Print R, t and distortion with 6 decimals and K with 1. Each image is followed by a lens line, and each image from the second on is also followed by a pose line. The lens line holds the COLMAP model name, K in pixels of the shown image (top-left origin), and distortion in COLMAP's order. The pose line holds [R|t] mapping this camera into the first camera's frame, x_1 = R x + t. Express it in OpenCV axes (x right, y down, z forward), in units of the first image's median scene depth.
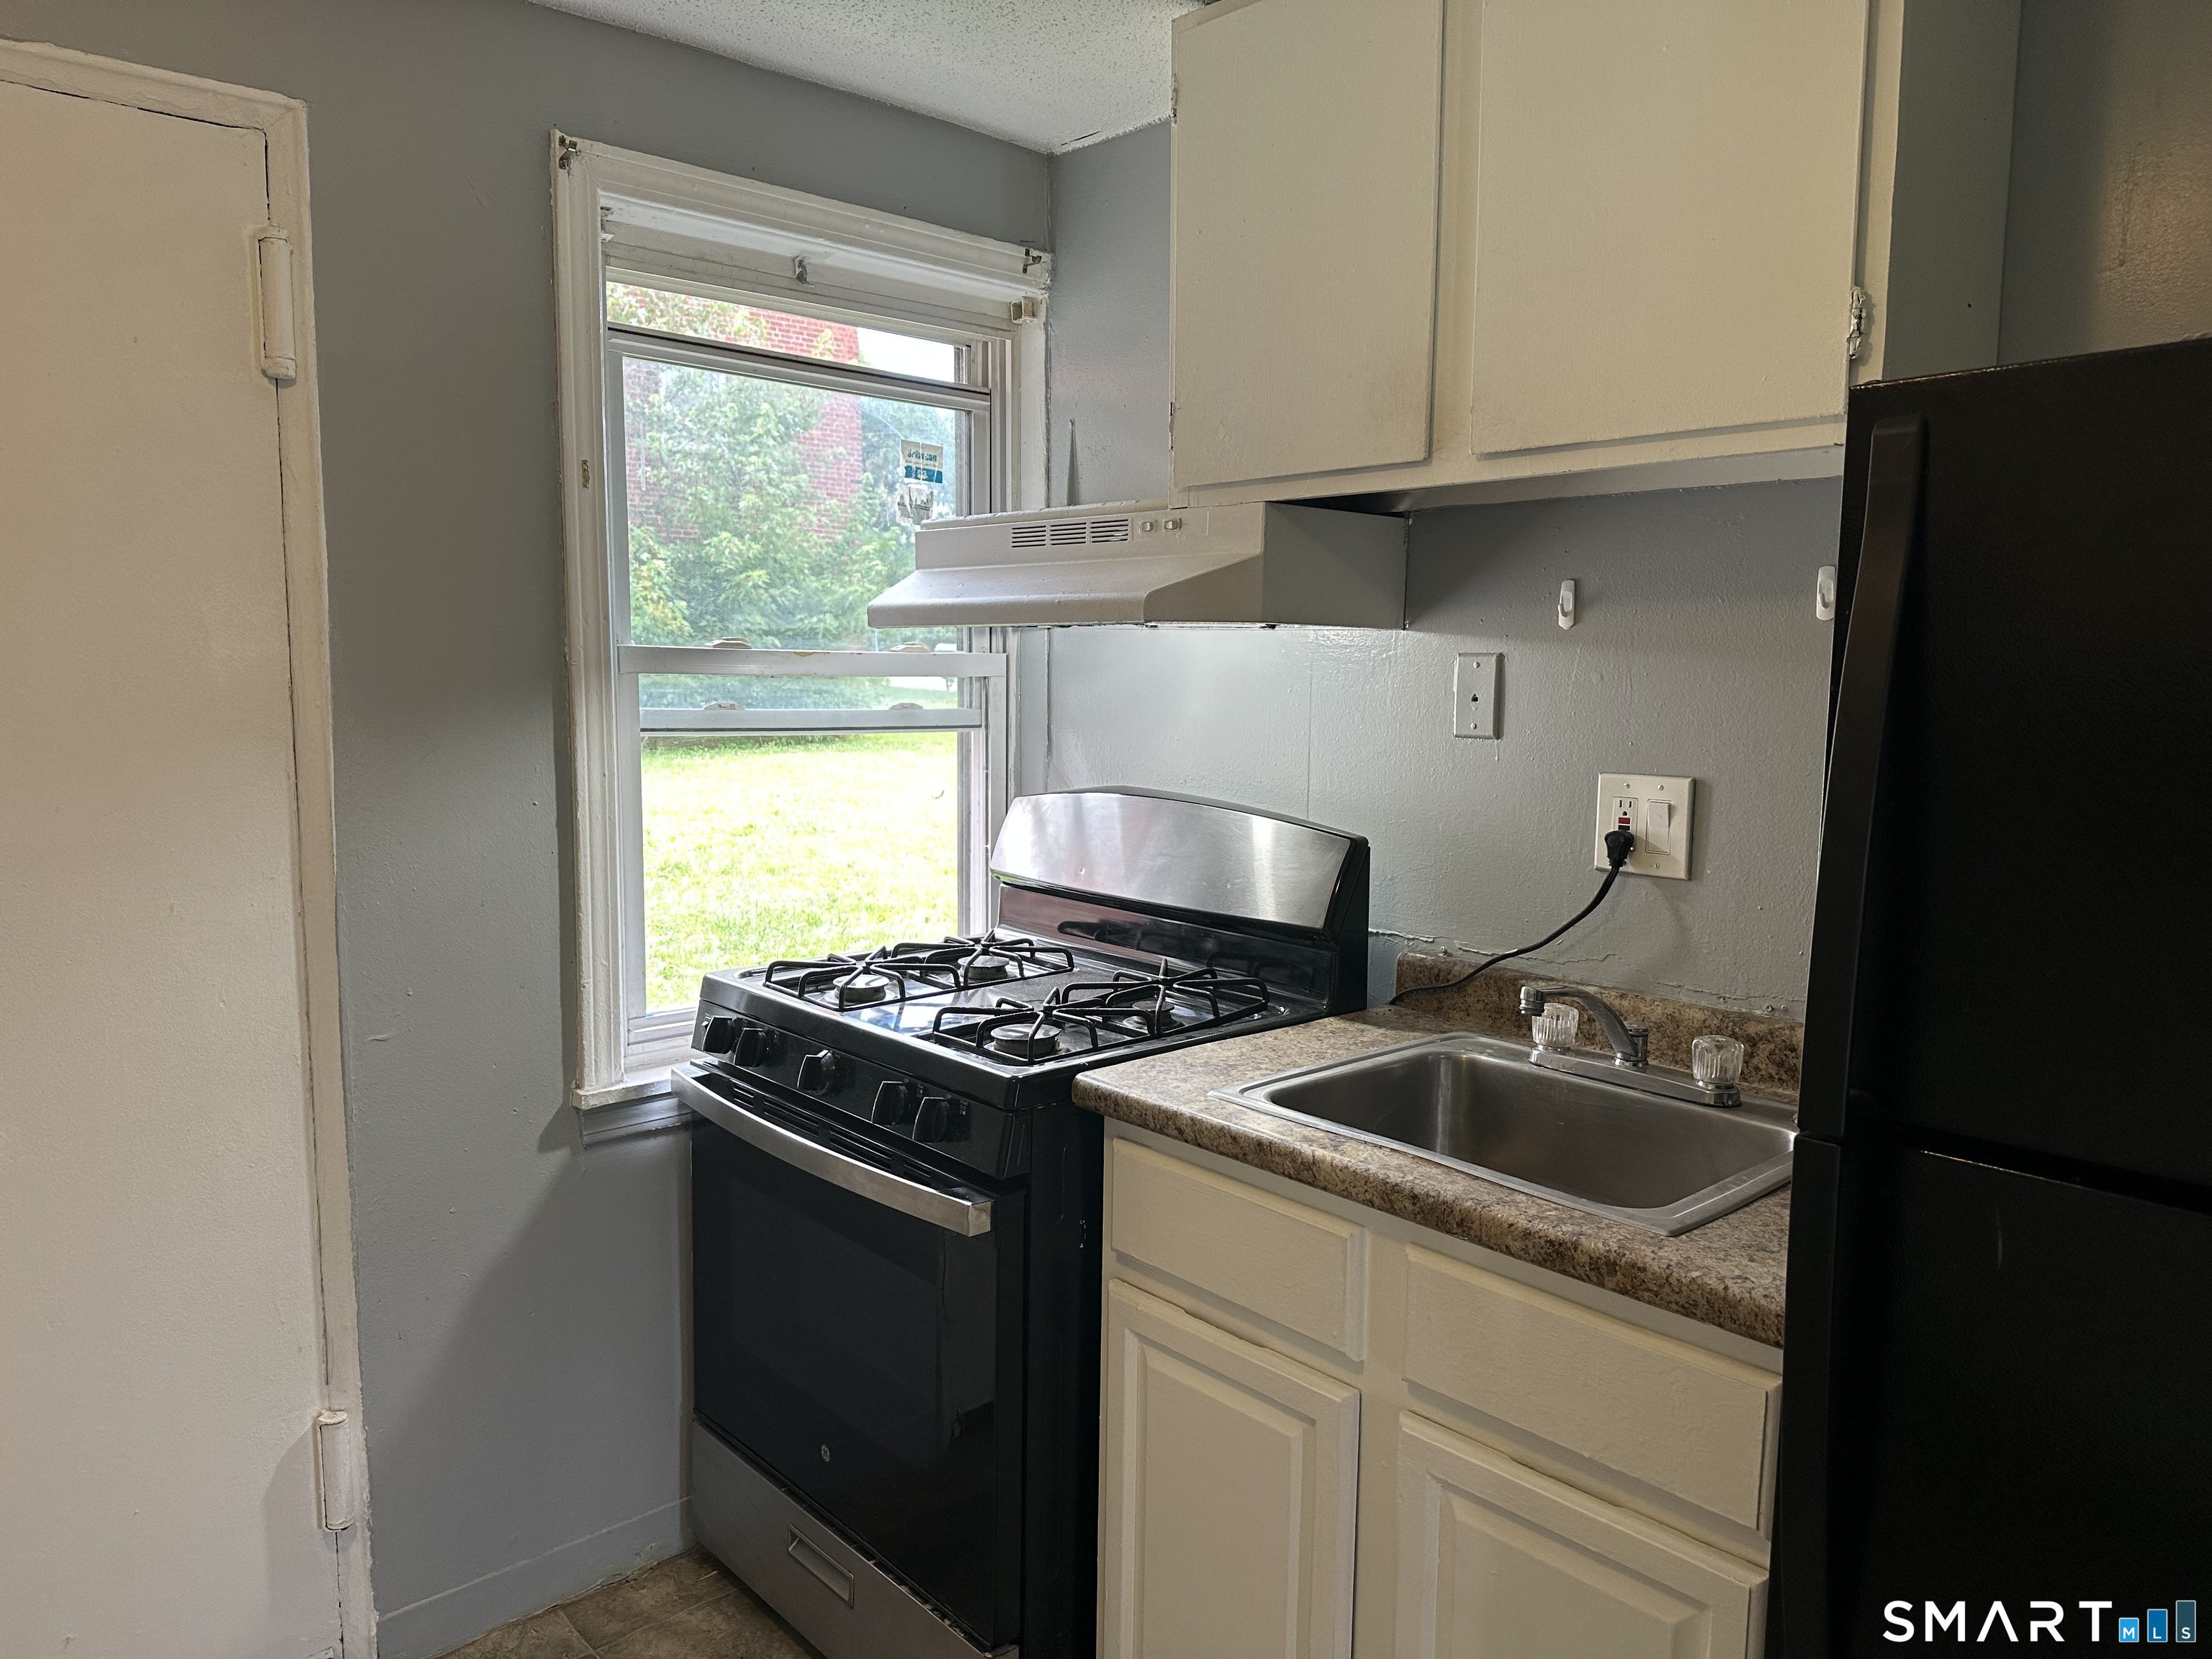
lens RADIAL K [[1565.9, 0, 1106.0], [0, 1565.9, 829.5], [0, 0, 1]] dist [0.164679, -0.201781]
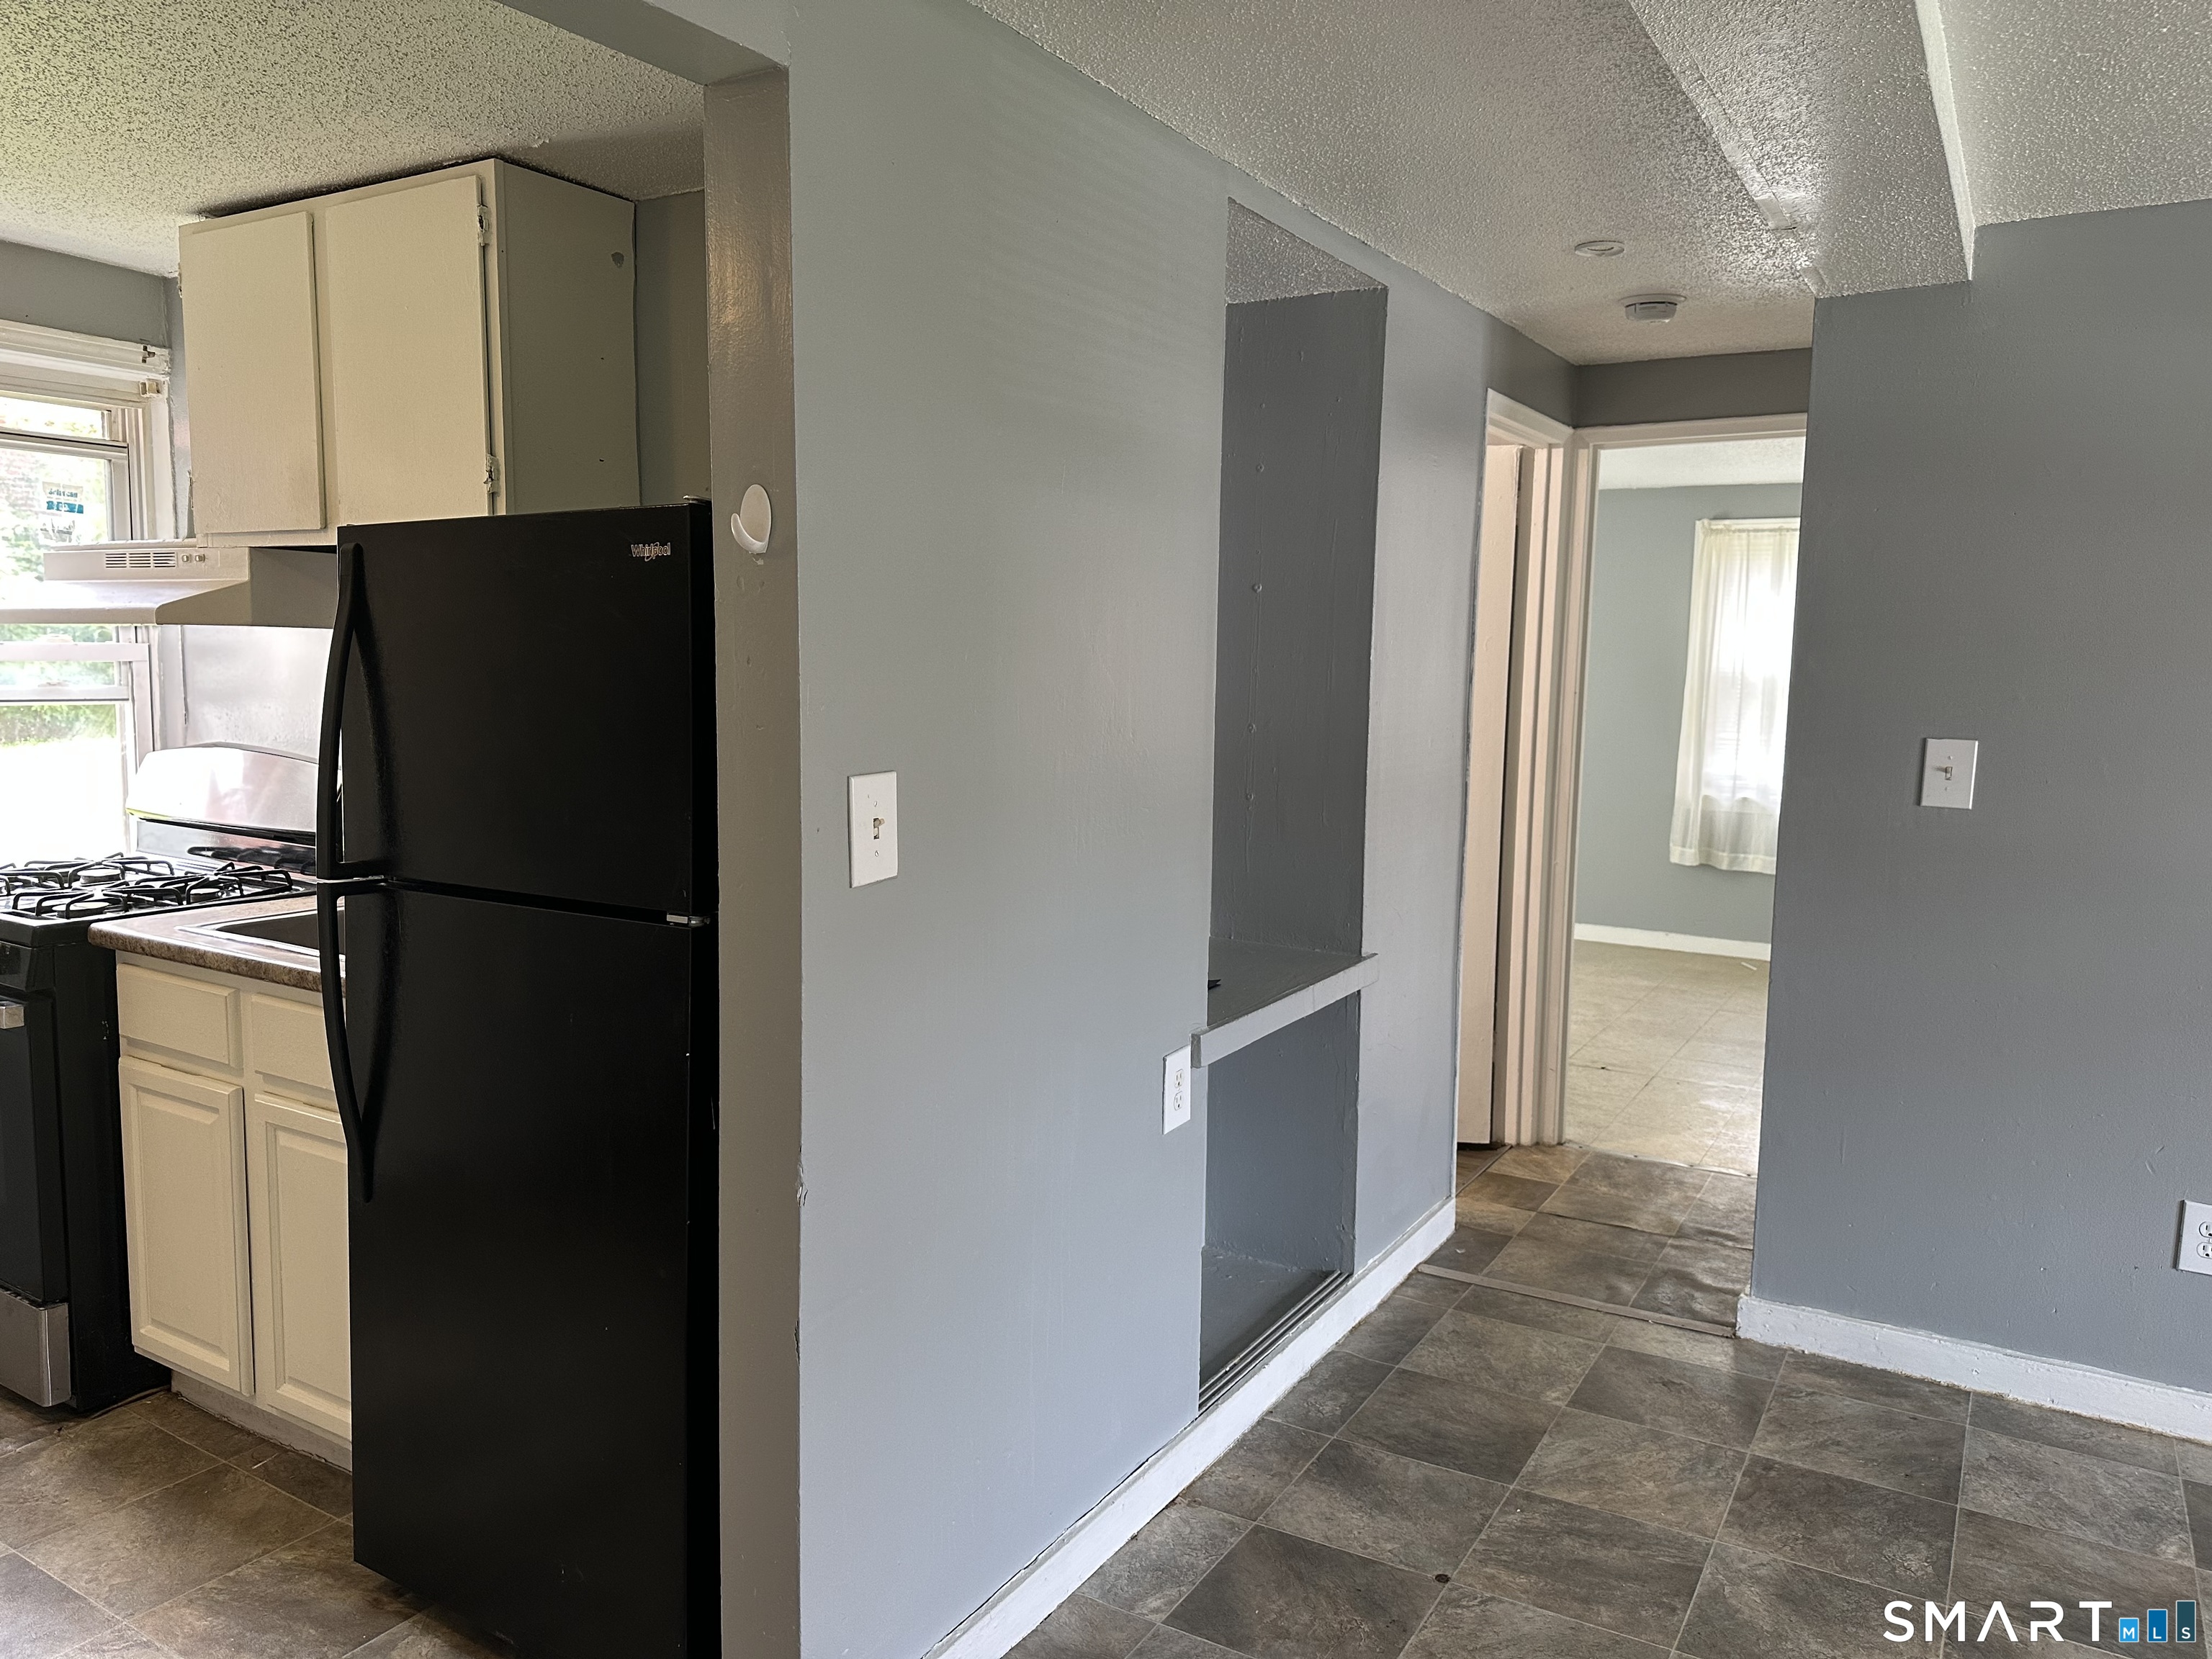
lens RADIAL K [[1565.9, 0, 1106.0], [0, 1565.9, 829.5], [0, 0, 1]] dist [0.164679, -0.201781]
pose [[0.961079, -0.019691, 0.275570, 0.342327], [0.018777, 0.999806, 0.005955, 0.051467], [-0.275633, -0.000549, 0.961263, -0.533739]]
